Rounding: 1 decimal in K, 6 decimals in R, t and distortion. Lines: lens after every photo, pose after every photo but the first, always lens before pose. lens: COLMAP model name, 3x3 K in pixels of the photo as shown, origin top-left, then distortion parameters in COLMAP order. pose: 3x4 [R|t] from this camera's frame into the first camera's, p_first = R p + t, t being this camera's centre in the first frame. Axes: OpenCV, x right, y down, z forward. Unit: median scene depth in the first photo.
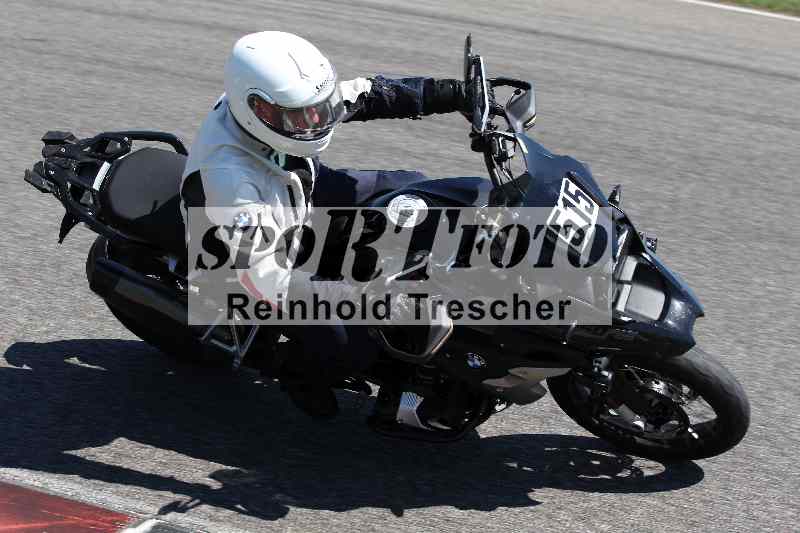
lens RADIAL K [[2184.8, 0, 399.8], [0, 2184.8, 241.8], [0, 0, 1]] dist [-0.914068, 0.336315]
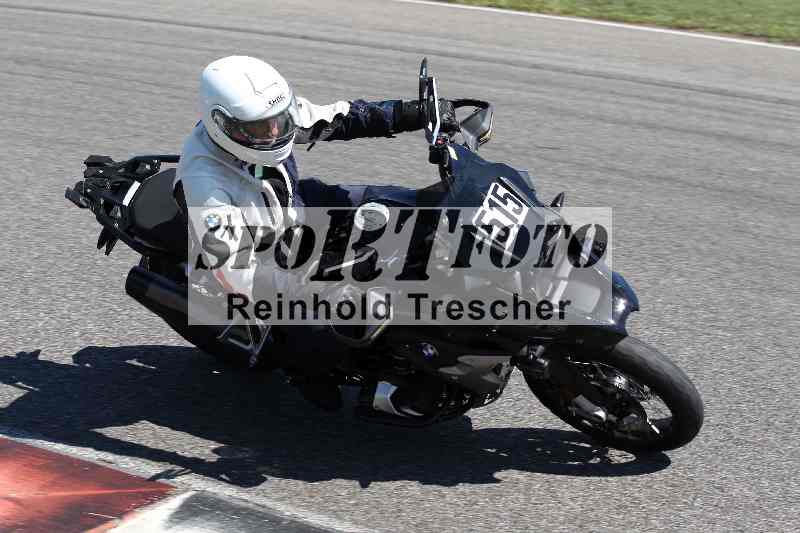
lens RADIAL K [[2184.8, 0, 399.8], [0, 2184.8, 241.8], [0, 0, 1]] dist [-0.914068, 0.336315]
pose [[0.982206, -0.005773, -0.187717, 0.227527], [-0.003809, 0.998710, -0.050644, 0.055393], [0.187767, 0.050458, 0.980917, -0.100019]]
